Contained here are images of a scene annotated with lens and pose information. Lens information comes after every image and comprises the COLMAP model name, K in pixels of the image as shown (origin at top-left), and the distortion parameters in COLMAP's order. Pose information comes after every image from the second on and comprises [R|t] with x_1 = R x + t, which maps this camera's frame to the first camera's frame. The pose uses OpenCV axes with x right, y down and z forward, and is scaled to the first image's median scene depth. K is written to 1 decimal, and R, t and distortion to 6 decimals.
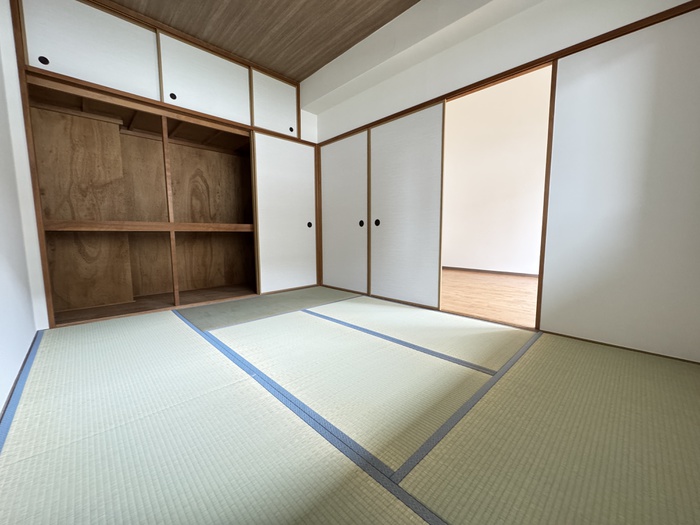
lens RADIAL K [[279.3, 0, 349.7], [0, 279.3, 261.8], [0, 0, 1]] dist [-0.004686, 0.000398]
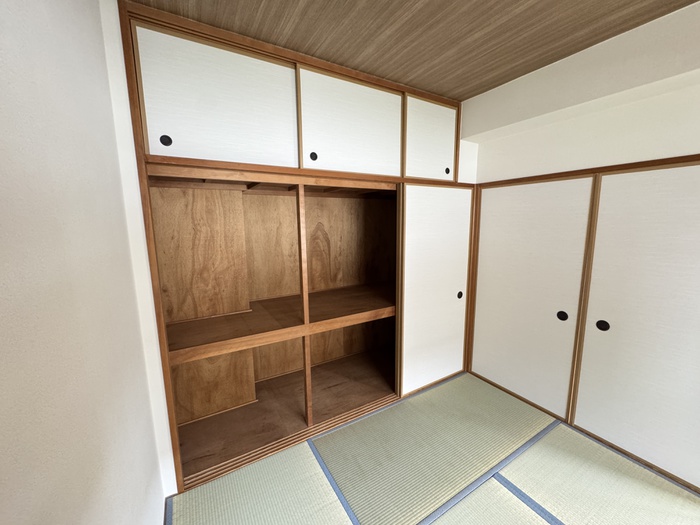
lens RADIAL K [[279.3, 0, 350.4], [0, 279.3, 262.3], [0, 0, 1]] dist [-0.004686, 0.000398]
pose [[0.973535, 0.026226, -0.227027, -0.351797], [-0.015567, 0.998696, 0.048612, -0.338403], [0.228006, -0.043791, 0.972674, 0.297680]]
